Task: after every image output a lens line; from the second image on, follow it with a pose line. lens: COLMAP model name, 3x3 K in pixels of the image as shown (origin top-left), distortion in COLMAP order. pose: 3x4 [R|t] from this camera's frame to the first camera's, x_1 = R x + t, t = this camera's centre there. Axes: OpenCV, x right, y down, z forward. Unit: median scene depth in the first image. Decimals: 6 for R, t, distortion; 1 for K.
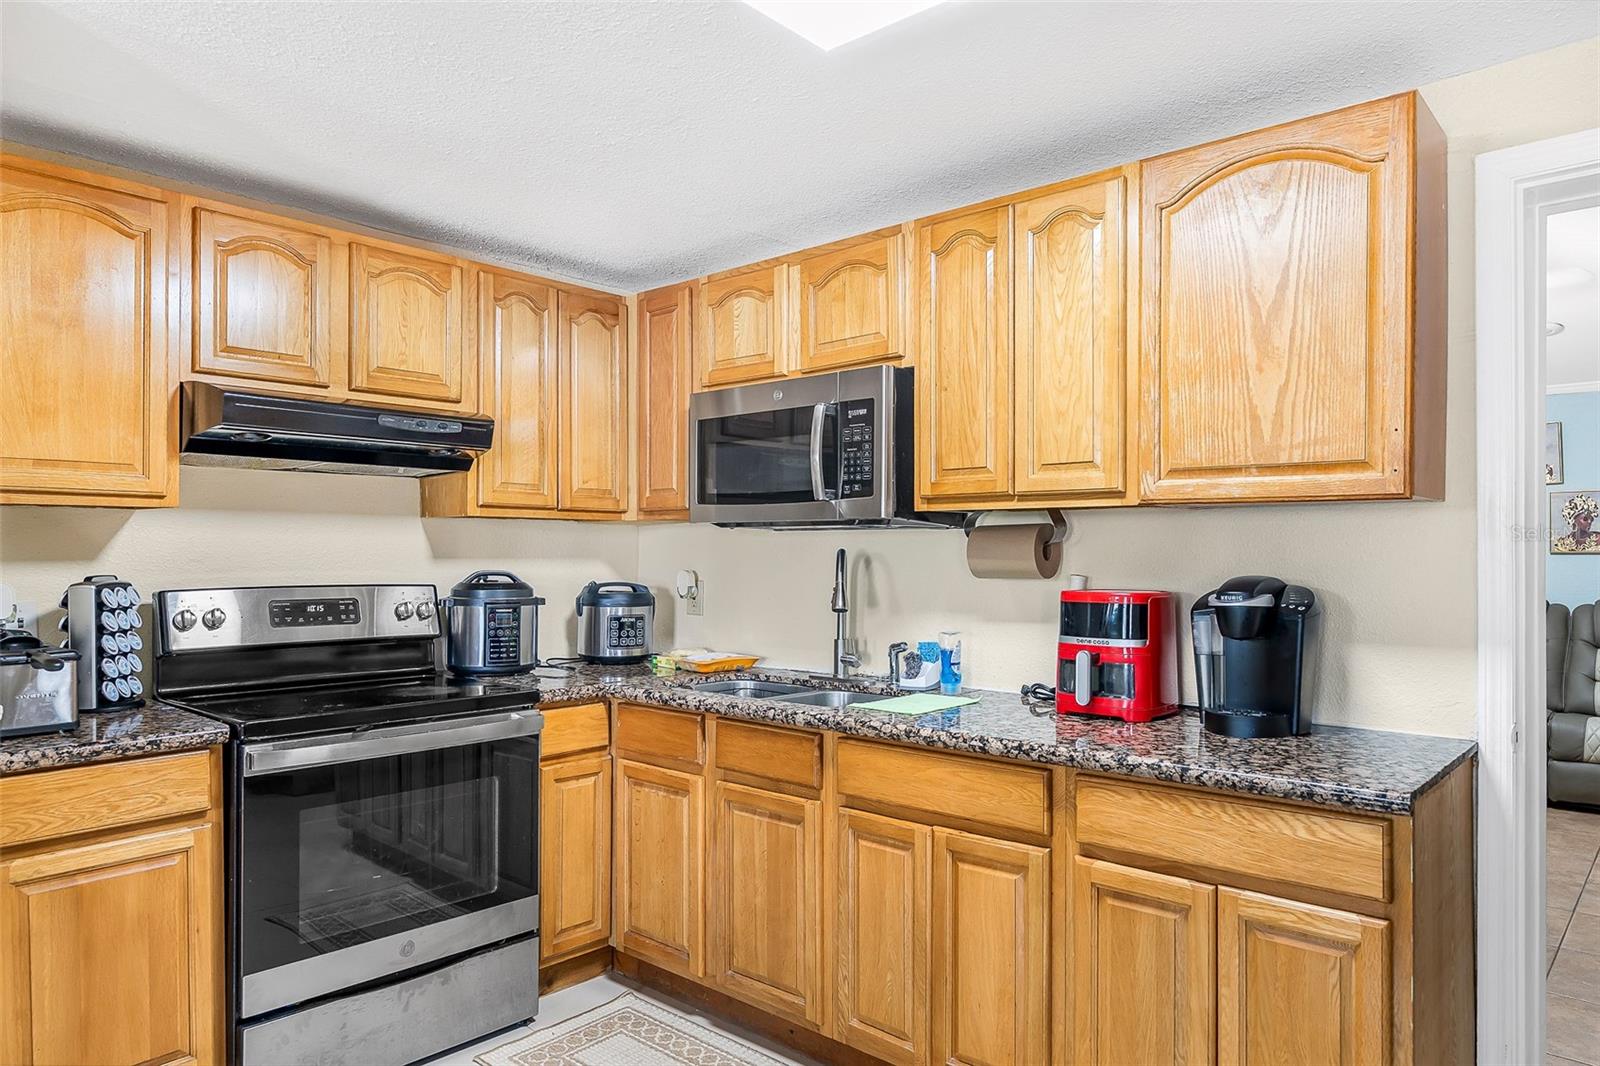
lens RADIAL K [[1012.9, 0, 826.8], [0, 1012.9, 555.1], [0, 0, 1]] dist [-0.006750, -0.002148]
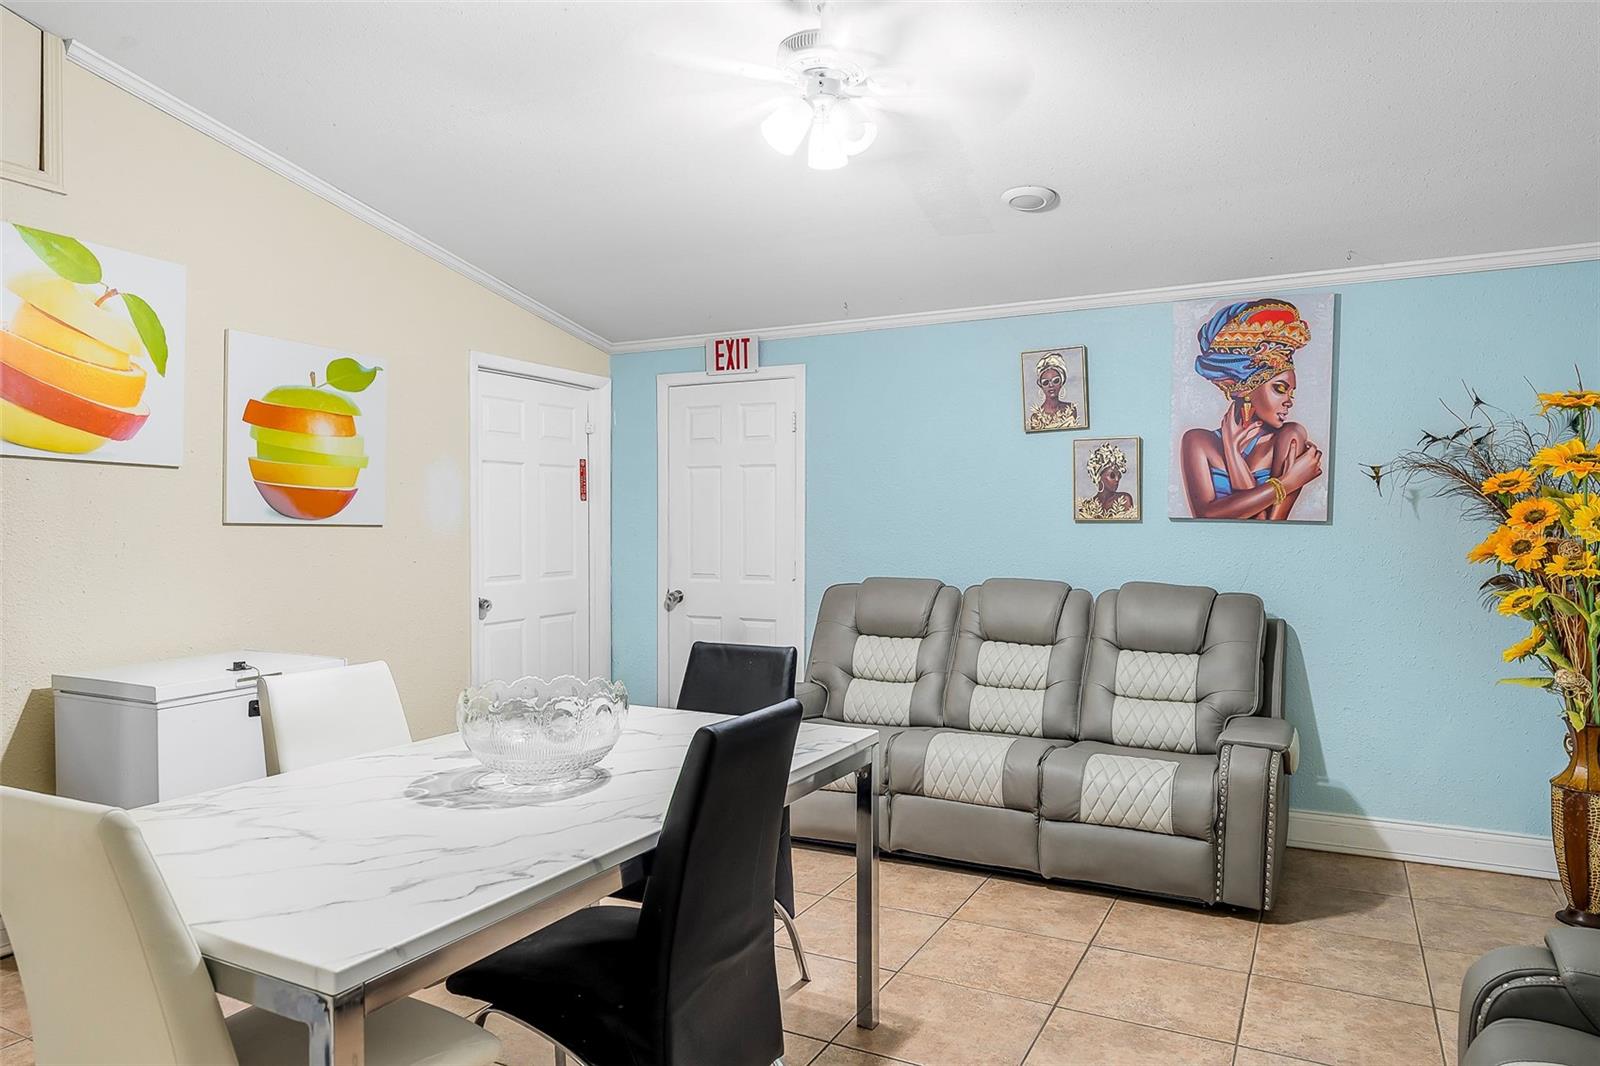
lens RADIAL K [[1024.4, 0, 797.8], [0, 1024.4, 525.5], [0, 0, 1]] dist [0.005102, 0.001123]
pose [[0.970301, -0.003719, 0.241874, 0.740731], [0.002721, 0.999986, 0.004459, -0.005693], [-0.241887, -0.003669, 0.970297, 0.686378]]
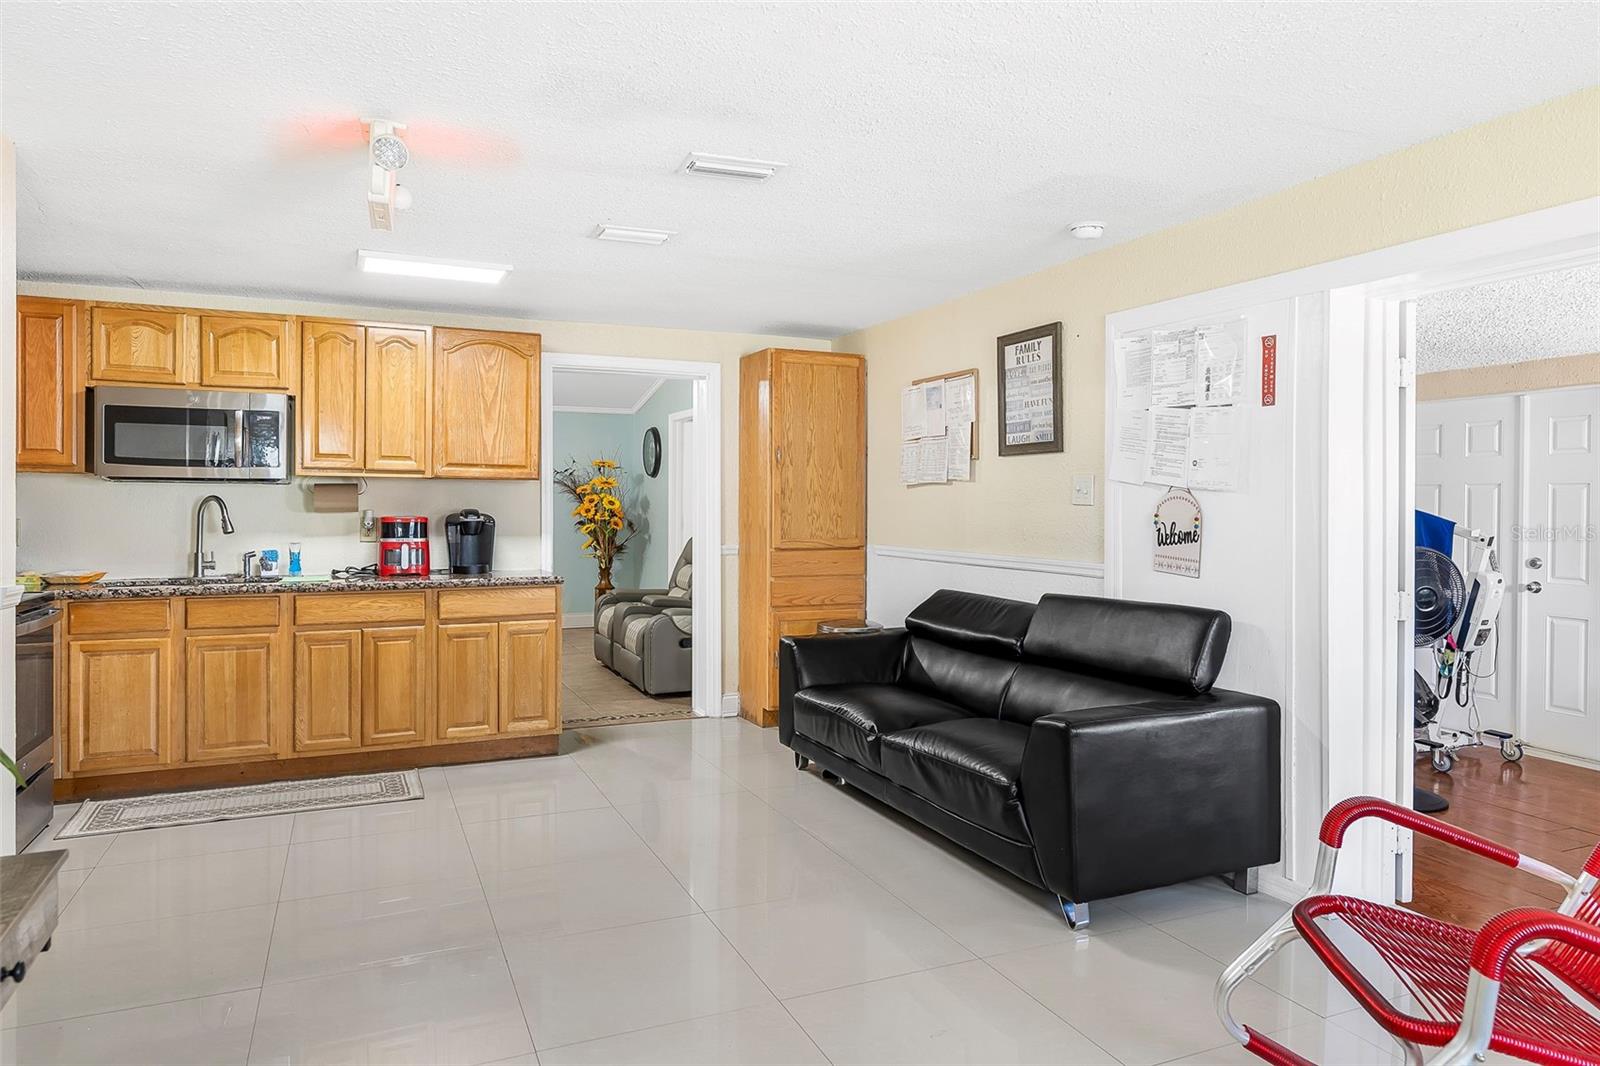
lens RADIAL K [[1012.9, 0, 799.0], [0, 1012.9, 521.6], [0, 0, 1]] dist [-0.006750, -0.002148]
pose [[0.412709, -0.013305, 0.910766, -1.217346], [-0.000712, 0.999888, 0.014930, 0.012229], [-0.910863, -0.006810, 0.412654, -0.588581]]
